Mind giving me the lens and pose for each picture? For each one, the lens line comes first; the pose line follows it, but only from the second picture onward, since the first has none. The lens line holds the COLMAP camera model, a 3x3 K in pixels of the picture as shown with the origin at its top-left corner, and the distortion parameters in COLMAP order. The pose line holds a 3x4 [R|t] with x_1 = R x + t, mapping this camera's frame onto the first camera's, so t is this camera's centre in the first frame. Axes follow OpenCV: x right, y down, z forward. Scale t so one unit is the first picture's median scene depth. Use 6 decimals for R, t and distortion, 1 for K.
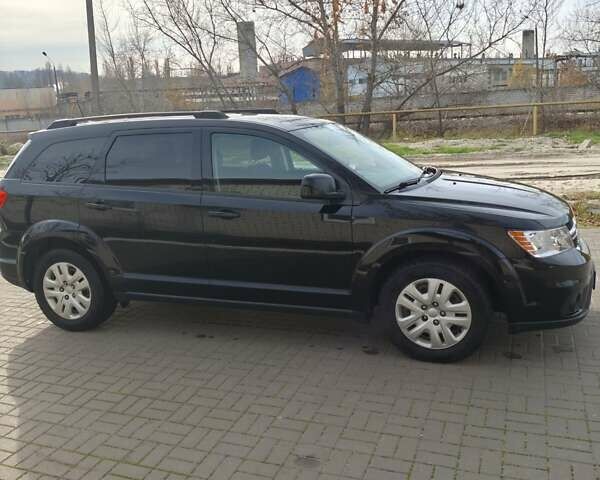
lens RADIAL K [[575.5, 0, 300.0], [0, 575.5, 240.0], [0, 0, 1]] dist [0.108168, -0.247796]
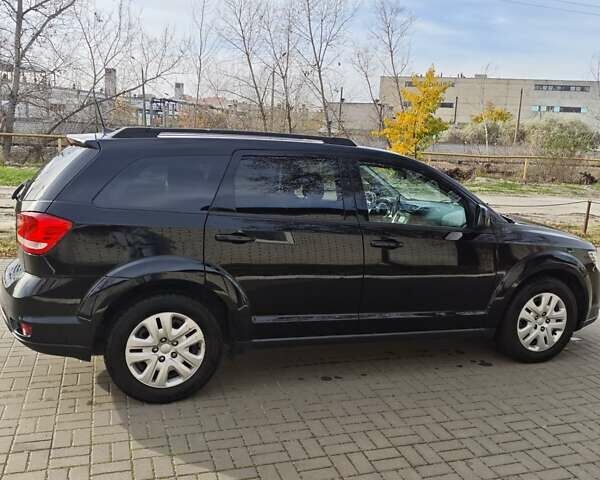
lens RADIAL K [[575.5, 0, 300.0], [0, 575.5, 240.0], [0, 0, 1]] dist [0.108168, -0.247796]
pose [[0.768112, -0.013077, 0.640182, -0.891018], [0.049475, 0.998015, -0.038975, -0.021756], [-0.638401, 0.061610, 0.767234, 0.351611]]
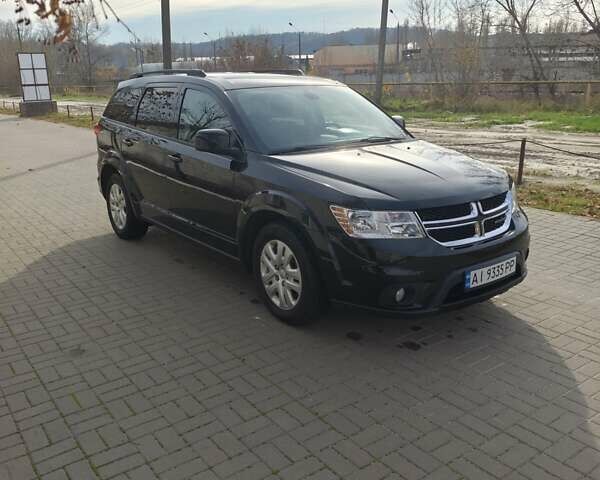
lens RADIAL K [[575.5, 0, 300.0], [0, 575.5, 240.0], [0, 0, 1]] dist [0.108168, -0.247796]
pose [[0.837799, 0.184676, -0.513798, 0.732724], [-0.149405, 0.982684, 0.109589, -0.049828], [0.525140, -0.015050, 0.850883, 0.130774]]
